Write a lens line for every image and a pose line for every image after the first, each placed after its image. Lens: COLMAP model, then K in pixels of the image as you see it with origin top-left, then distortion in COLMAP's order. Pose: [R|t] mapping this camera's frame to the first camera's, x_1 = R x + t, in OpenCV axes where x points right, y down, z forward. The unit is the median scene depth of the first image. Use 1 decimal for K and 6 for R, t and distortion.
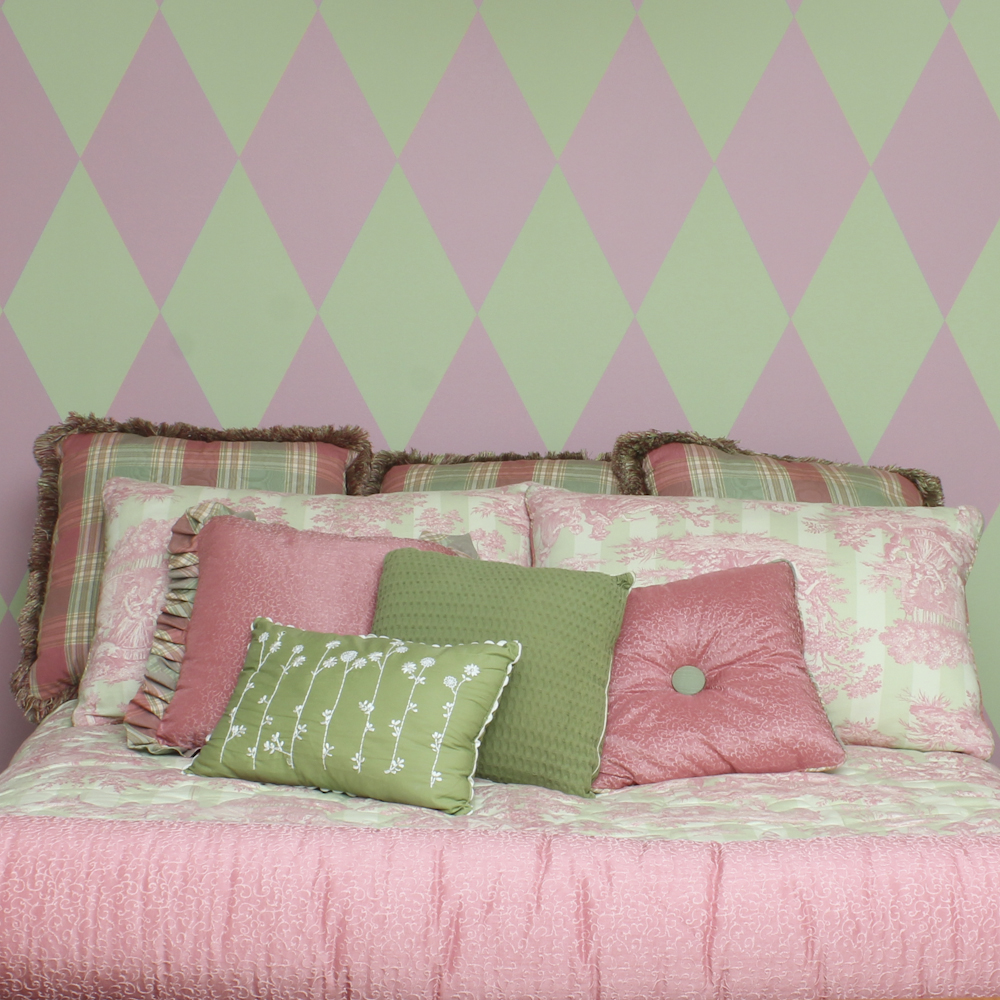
lens RADIAL K [[1853.0, 0, 500.0], [0, 1853.0, 500.0], [0, 0, 1]] dist [-0.259524, -0.160118]
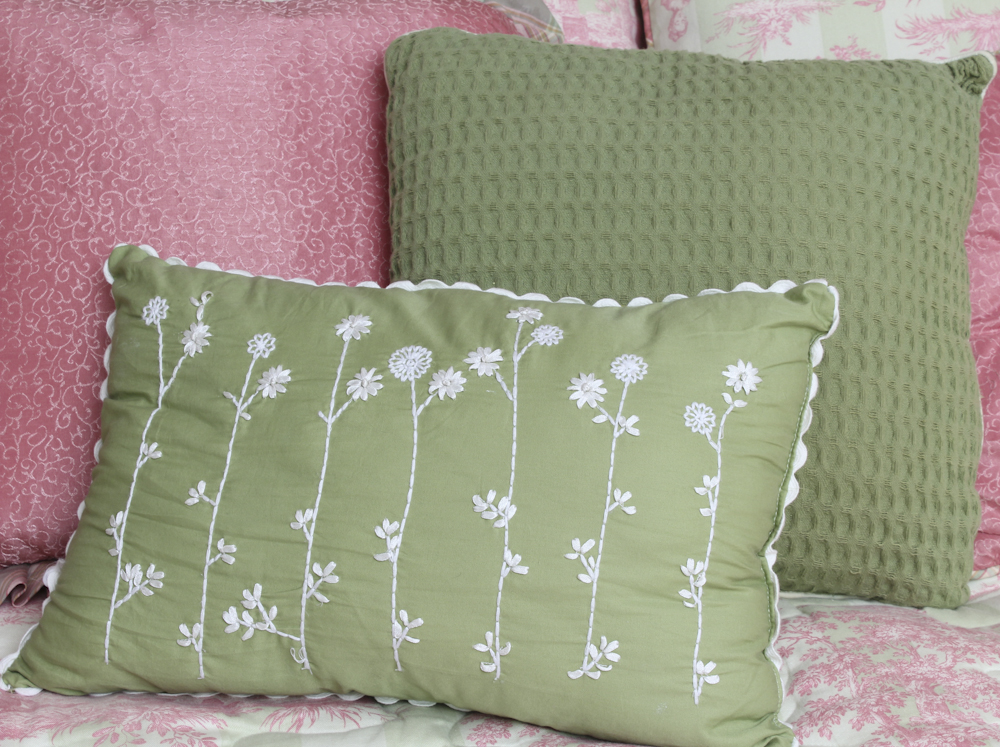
lens RADIAL K [[2040.2, 0, 500.0], [0, 2040.2, 373.5], [0, 0, 1]] dist [0.032349, 0.221254]
pose [[0.979550, -0.116716, 0.163885, -0.135463], [0.064621, 0.953895, 0.293103, -0.039309], [-0.190539, -0.276518, 0.941930, 0.591534]]
